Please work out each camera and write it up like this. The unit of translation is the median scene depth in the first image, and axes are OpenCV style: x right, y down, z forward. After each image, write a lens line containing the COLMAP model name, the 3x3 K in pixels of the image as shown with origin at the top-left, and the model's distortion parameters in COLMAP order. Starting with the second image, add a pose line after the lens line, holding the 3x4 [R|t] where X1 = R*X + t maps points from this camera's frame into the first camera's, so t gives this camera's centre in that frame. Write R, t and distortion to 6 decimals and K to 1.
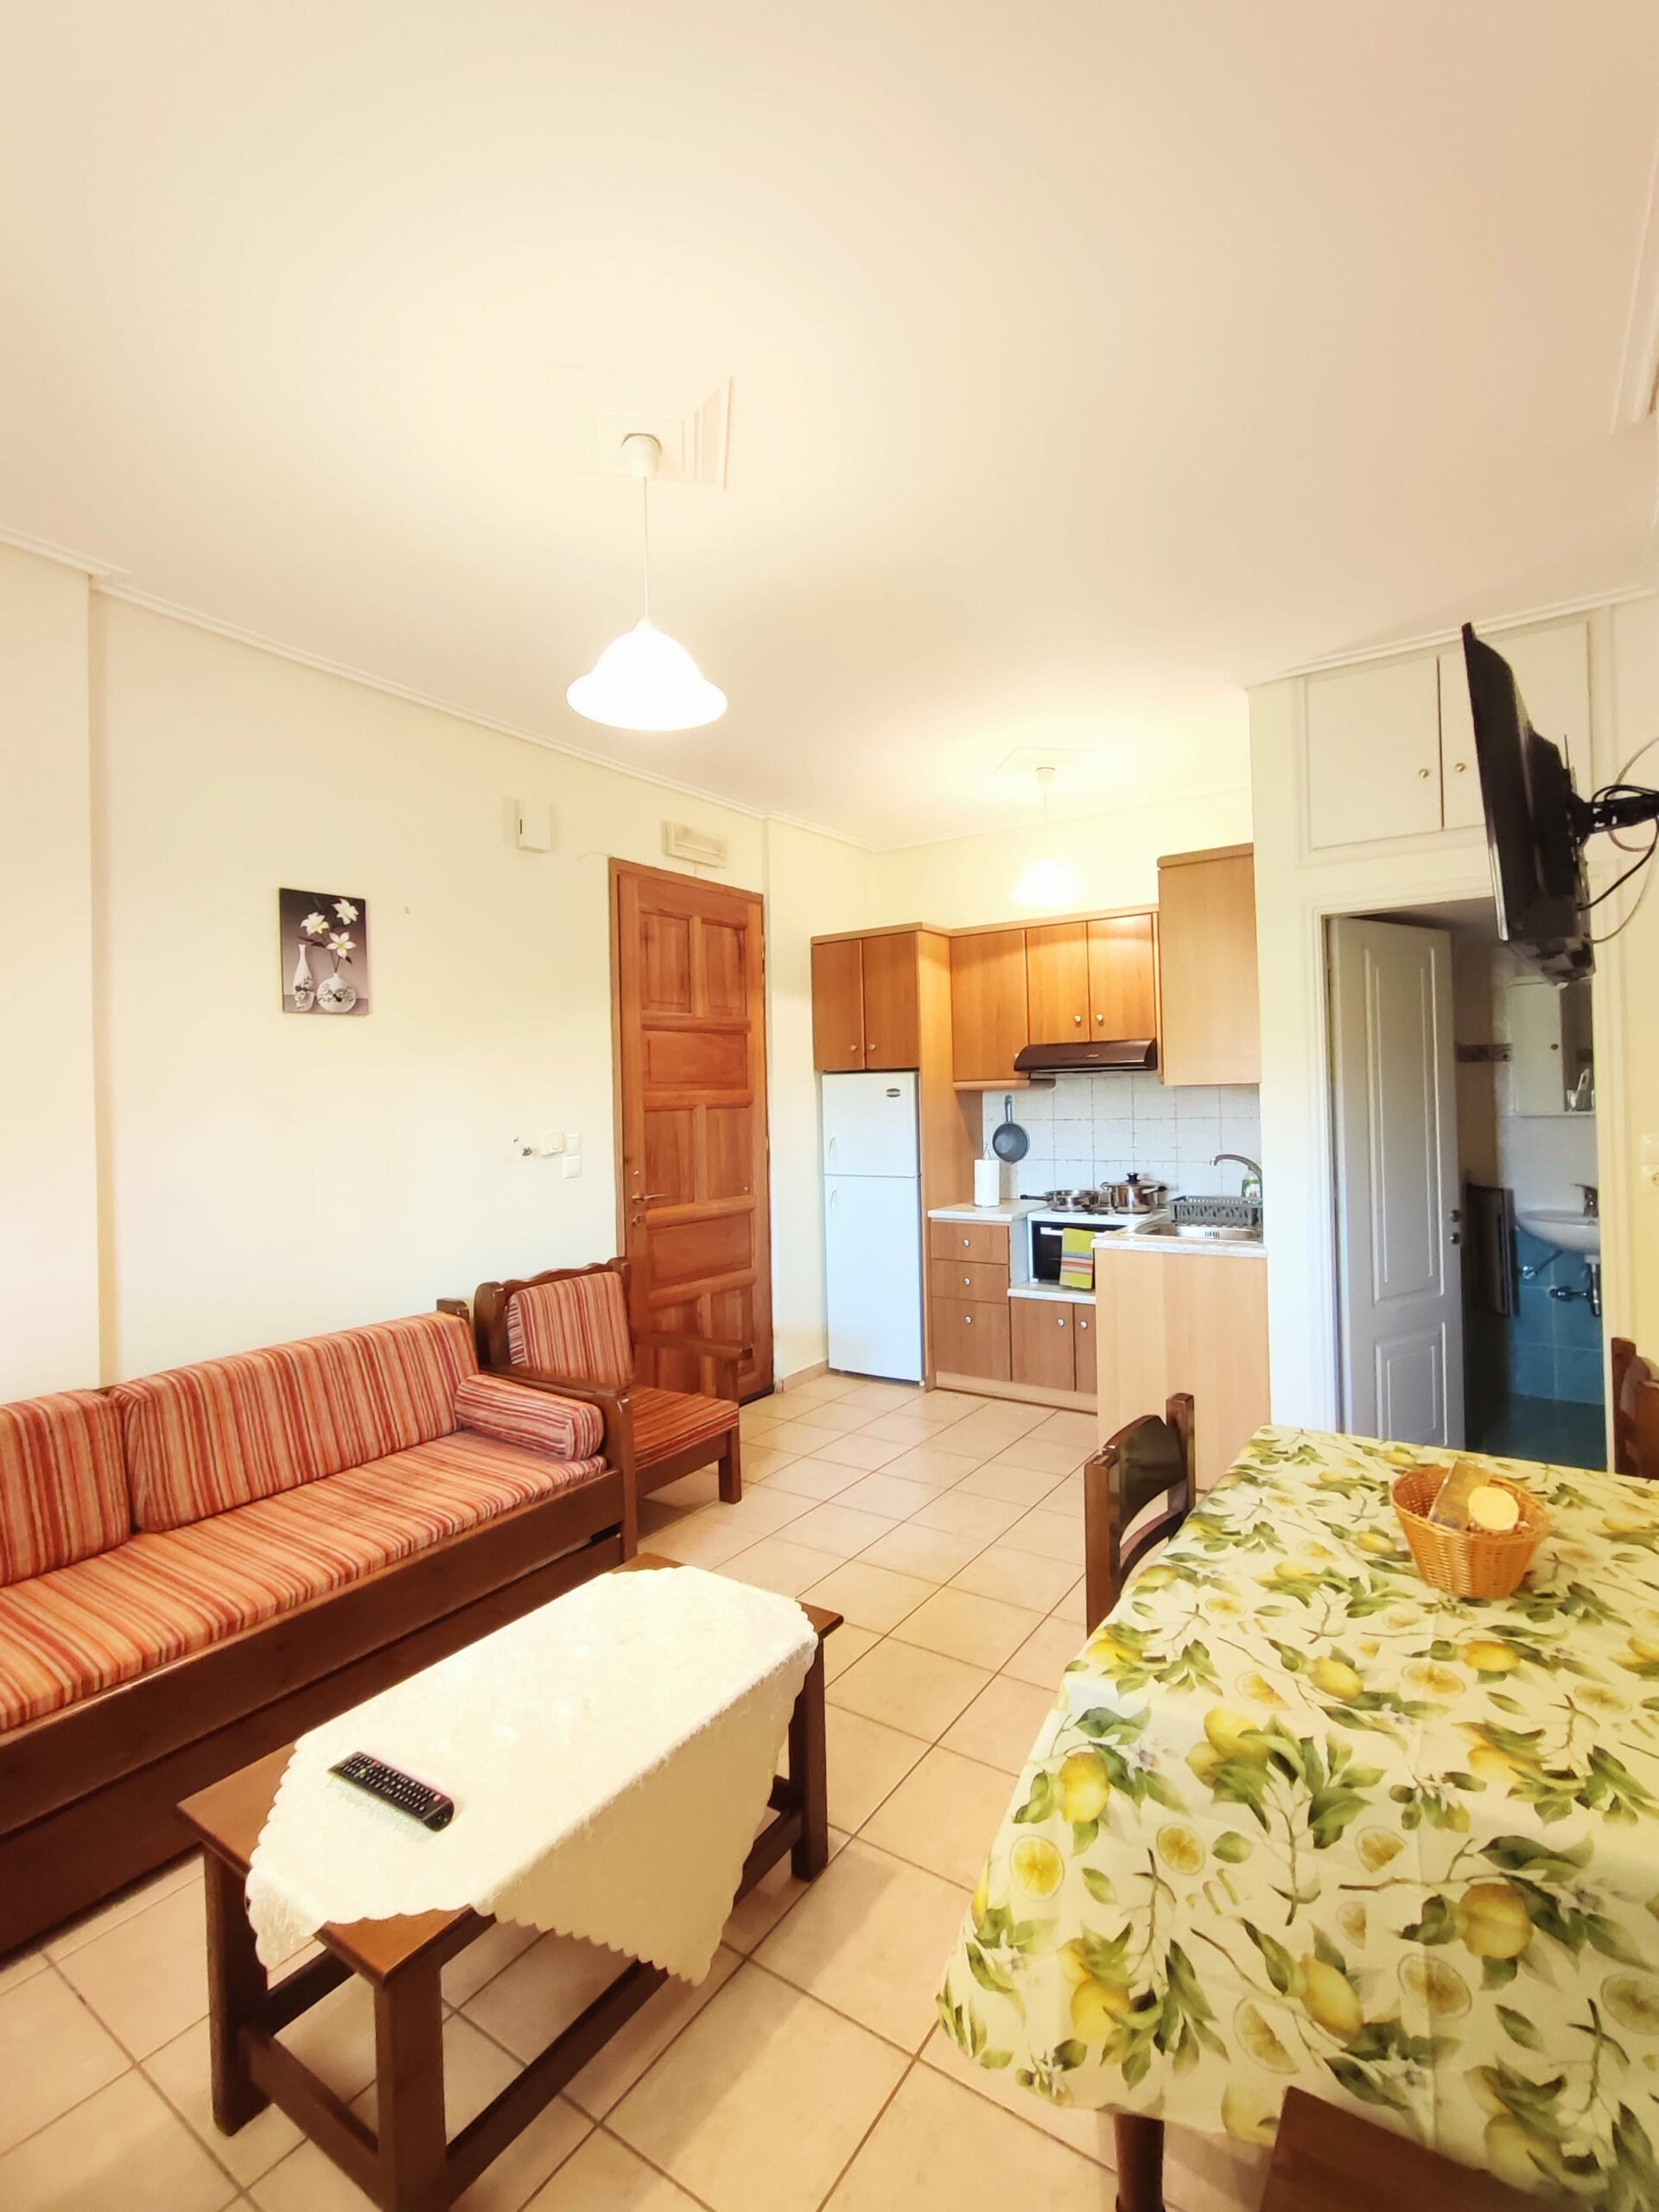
lens RADIAL K [[1001.3, 0, 833.1], [0, 1001.3, 1083.6], [0, 0, 1]] dist [-0.024079, 0.011475]
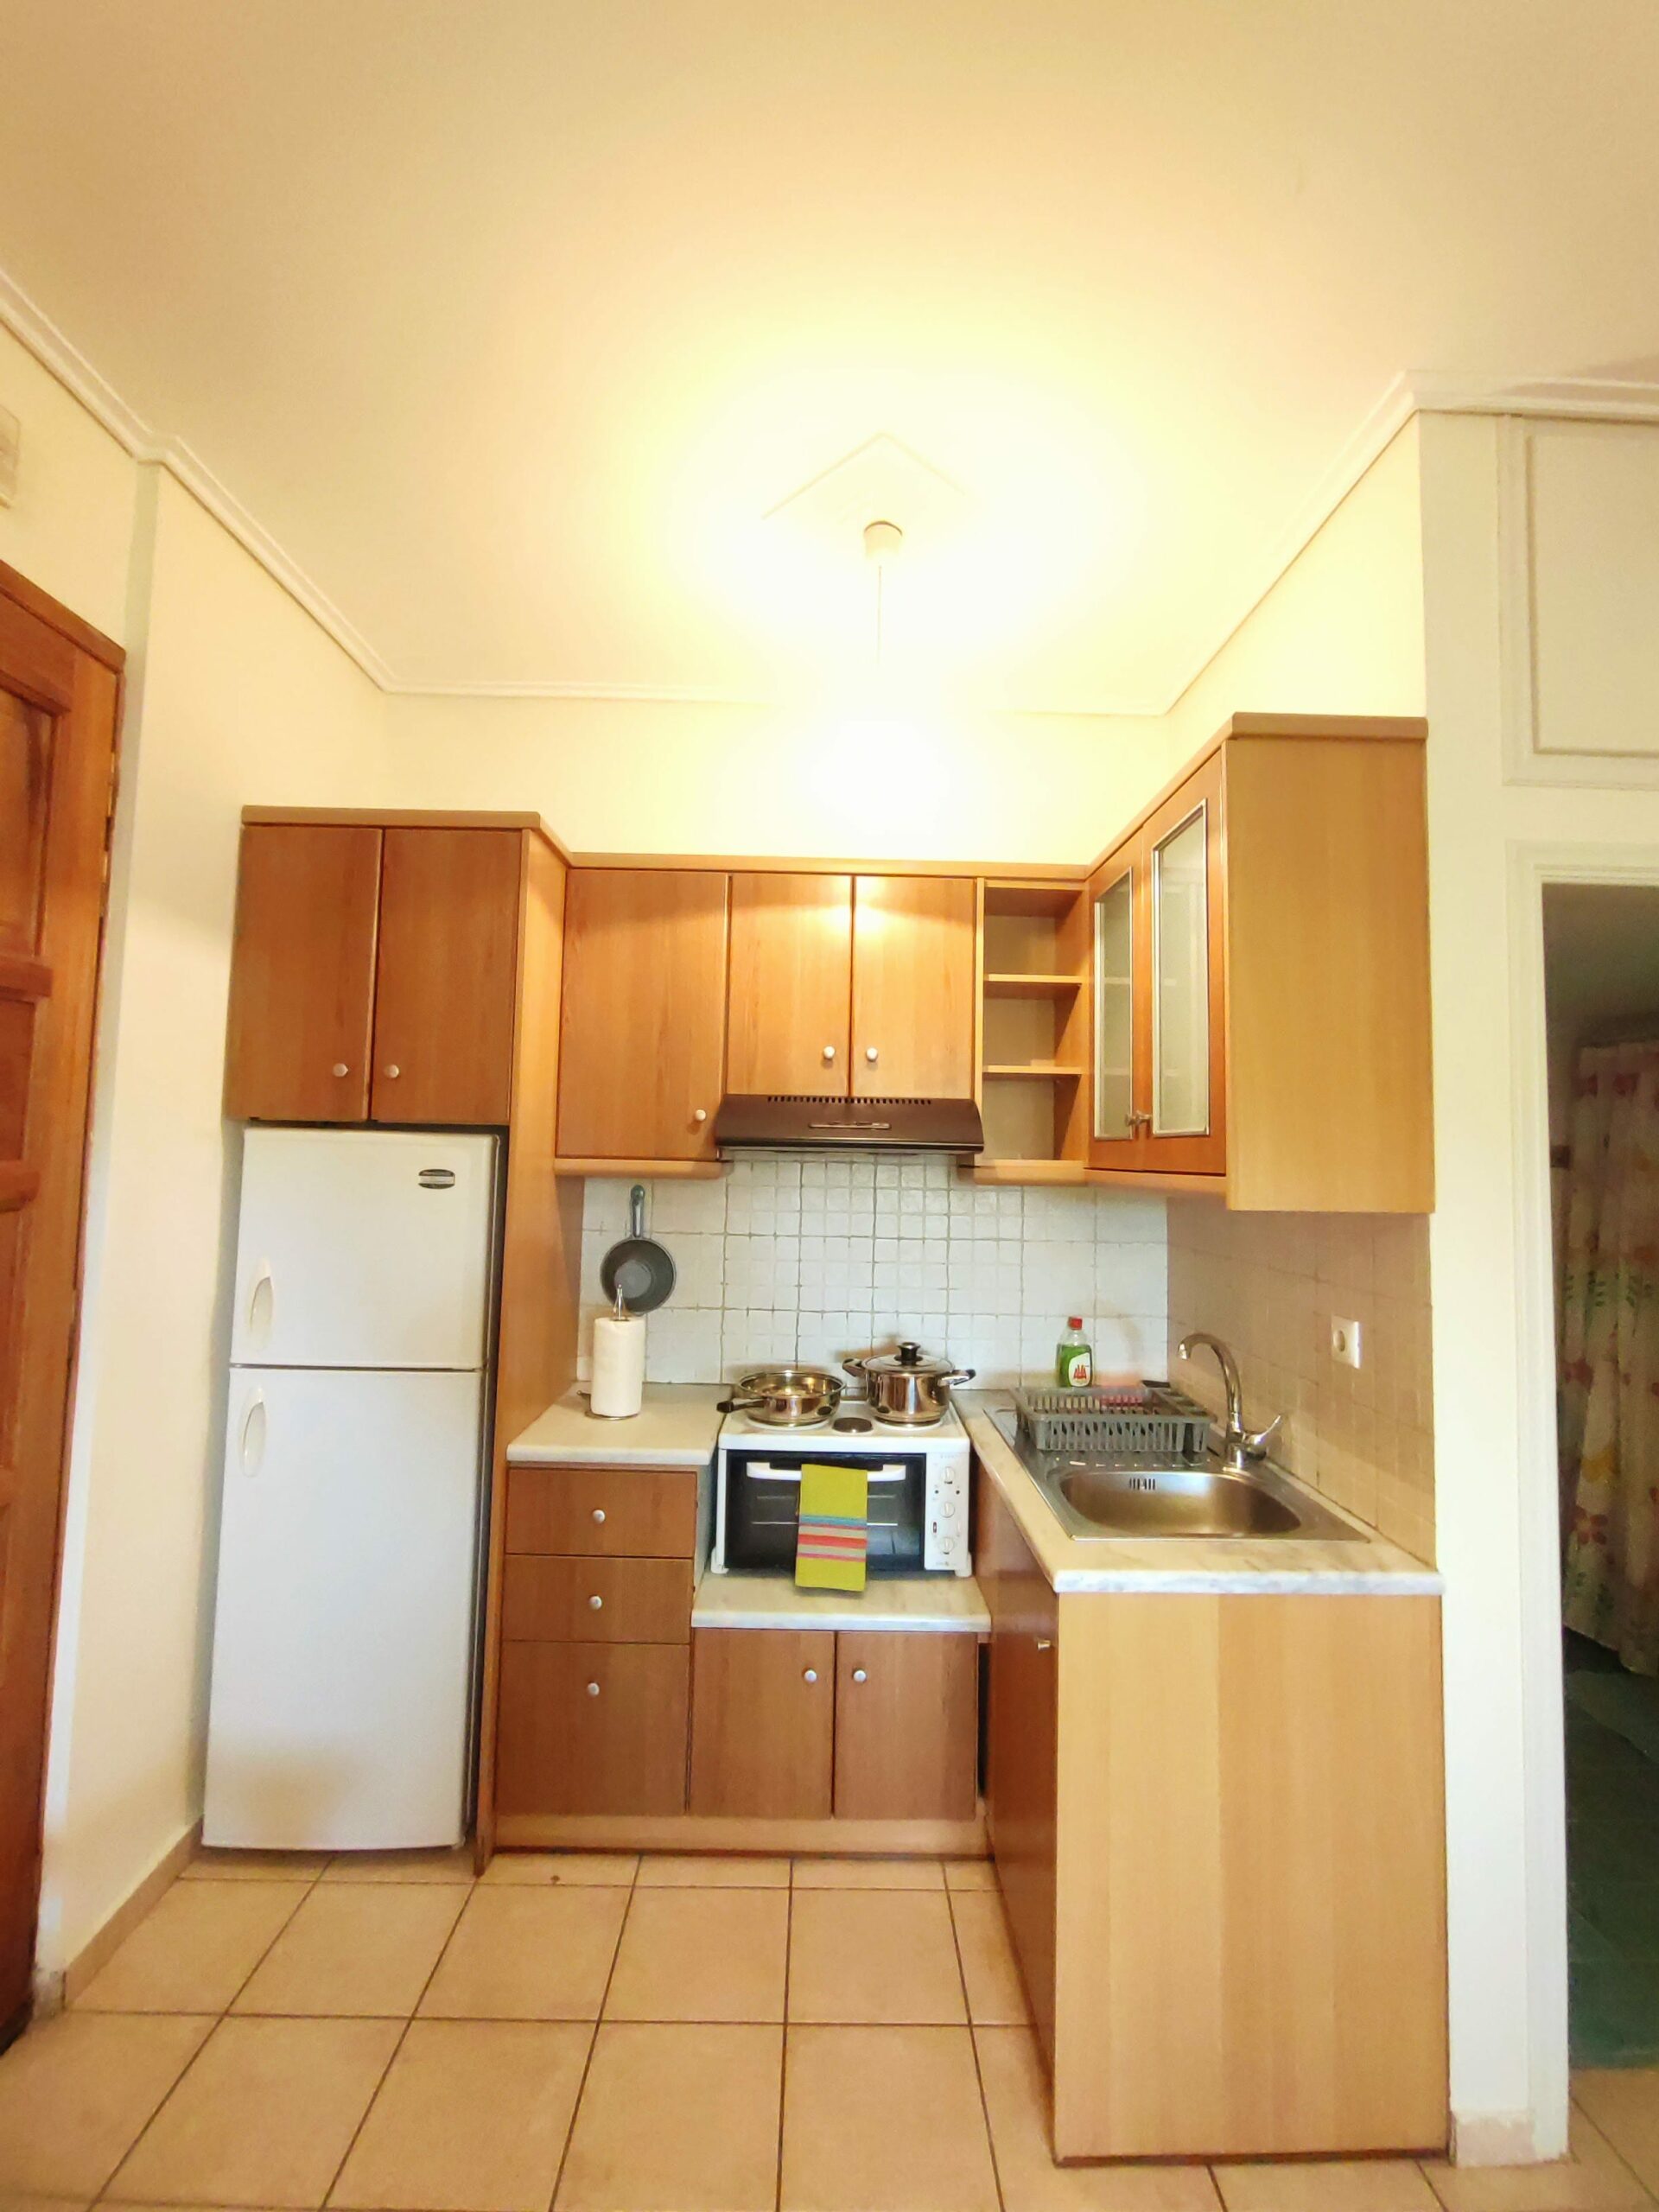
lens RADIAL K [[1001.3, 0, 833.1], [0, 1001.3, 1083.6], [0, 0, 1]] dist [-0.024079, 0.011475]
pose [[0.811798, 0.080543, 0.578357, -0.056374], [-0.049089, 0.996349, -0.069851, -0.010631], [-0.581871, 0.028314, 0.812788, 0.542691]]
